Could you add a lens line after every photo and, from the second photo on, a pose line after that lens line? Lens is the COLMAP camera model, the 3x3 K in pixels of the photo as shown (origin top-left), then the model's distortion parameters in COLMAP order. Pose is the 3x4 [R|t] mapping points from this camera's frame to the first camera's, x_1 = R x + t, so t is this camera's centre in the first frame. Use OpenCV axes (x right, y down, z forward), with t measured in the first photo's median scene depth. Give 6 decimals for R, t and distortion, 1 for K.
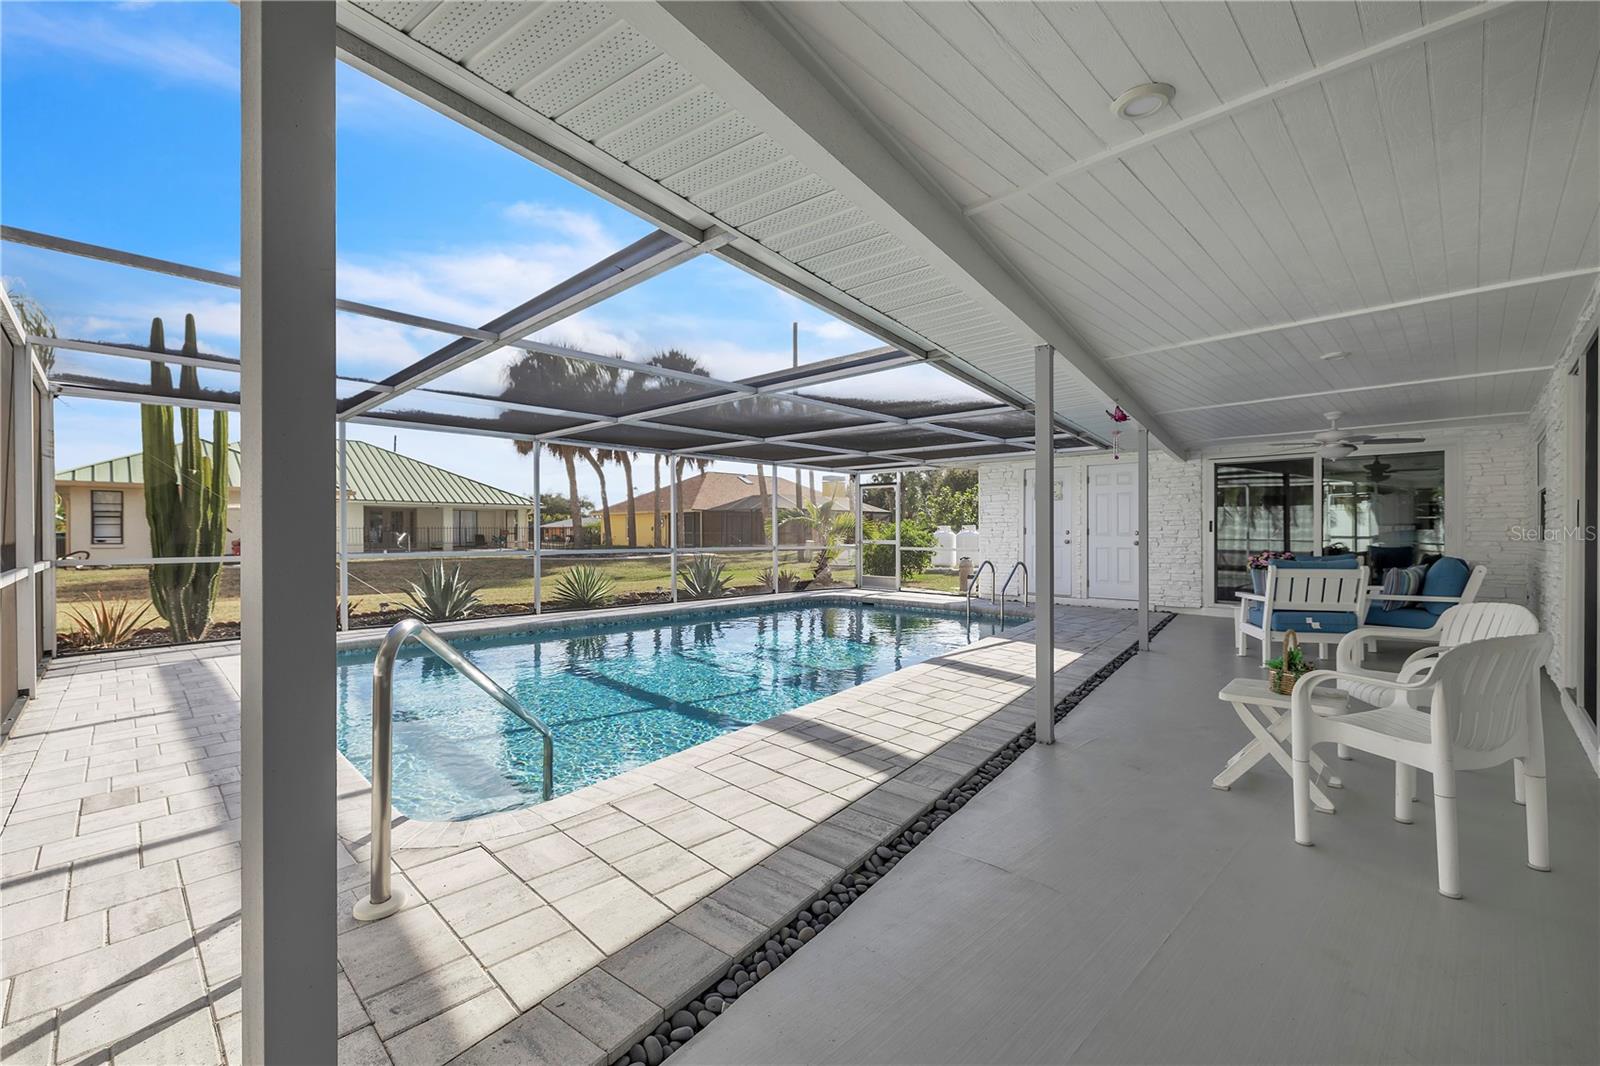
lens RADIAL K [[674.7, 0, 800.0], [0, 674.7, 533.0], [0, 0, 1]] dist [-0.000589, 0.000055]
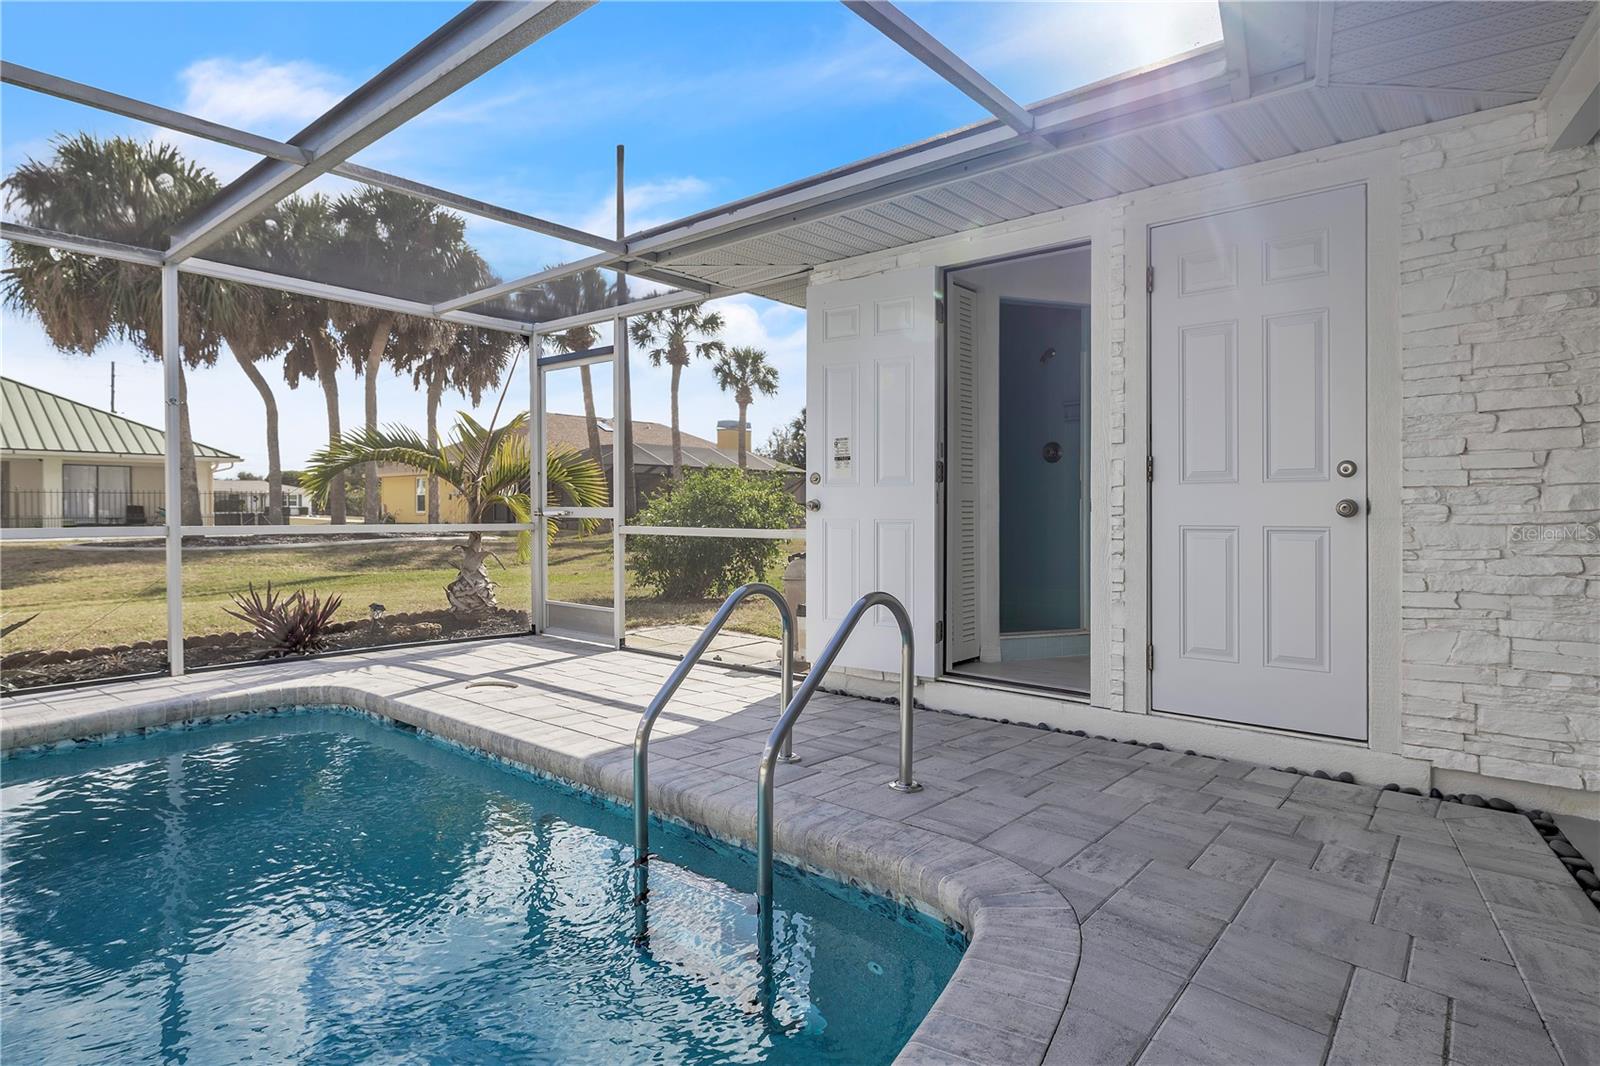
lens RADIAL K [[863.6, 0, 802.3], [0, 863.6, 507.1], [0, 0, 1]] dist [-0.000477, -0.000119]
pose [[0.996945, 0.000782, 0.078098, 0.103633], [-0.000846, 0.999999, 0.000794, 0.005455], [-0.078097, -0.000858, 0.996945, 0.264825]]
